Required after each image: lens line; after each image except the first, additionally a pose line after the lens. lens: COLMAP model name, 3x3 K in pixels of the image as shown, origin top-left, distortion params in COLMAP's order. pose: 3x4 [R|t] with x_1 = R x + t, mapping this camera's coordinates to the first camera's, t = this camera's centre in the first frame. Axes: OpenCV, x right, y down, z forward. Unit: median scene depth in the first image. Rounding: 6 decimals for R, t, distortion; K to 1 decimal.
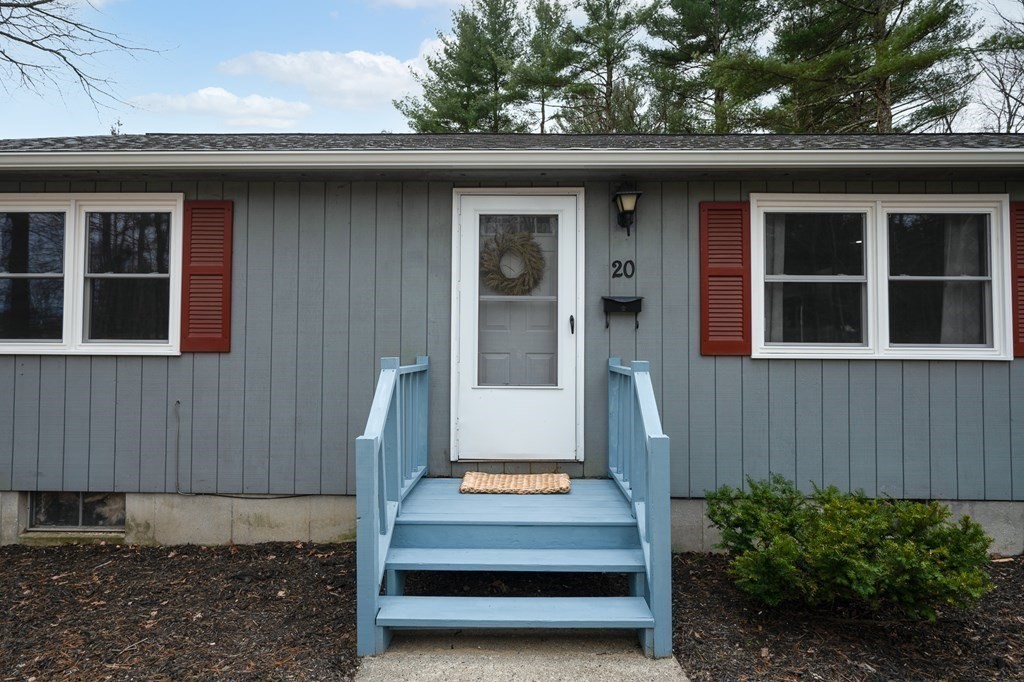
lens RADIAL K [[575.7, 0, 515.1], [0, 575.7, 339.3], [0, 0, 1]] dist [-0.002378, -0.000129]
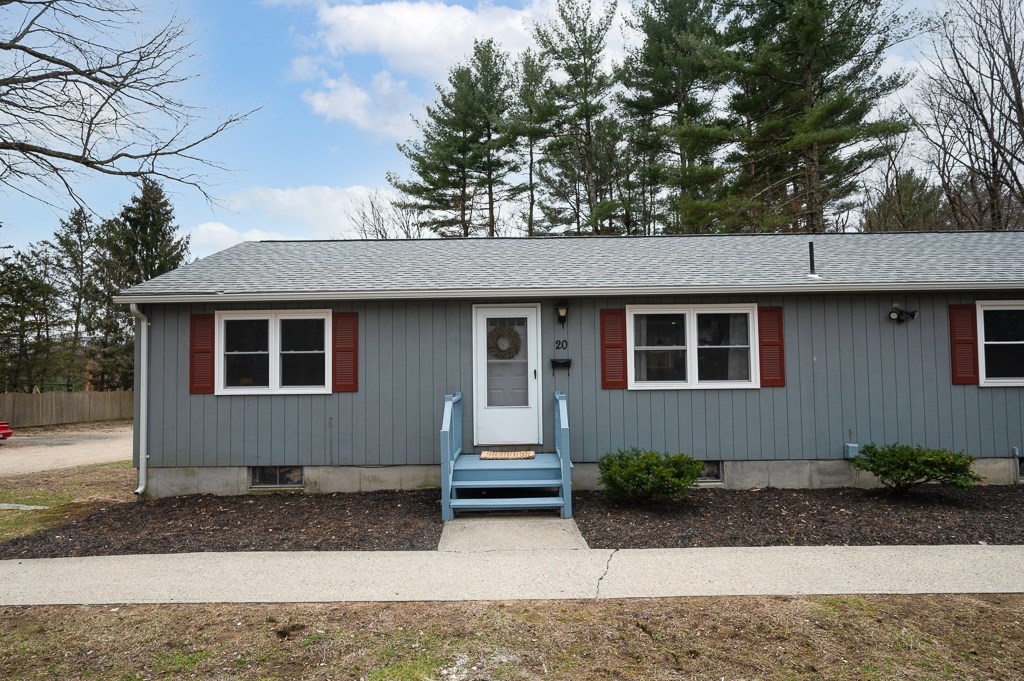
lens RADIAL K [[575.7, 0, 510.0], [0, 575.7, 347.2], [0, 0, 1]] dist [-0.002378, -0.000129]
pose [[0.999807, -0.019476, -0.002616, 0.020119], [0.019457, 0.999785, -0.007174, -0.101588], [0.002756, 0.007121, 0.999971, -0.921106]]
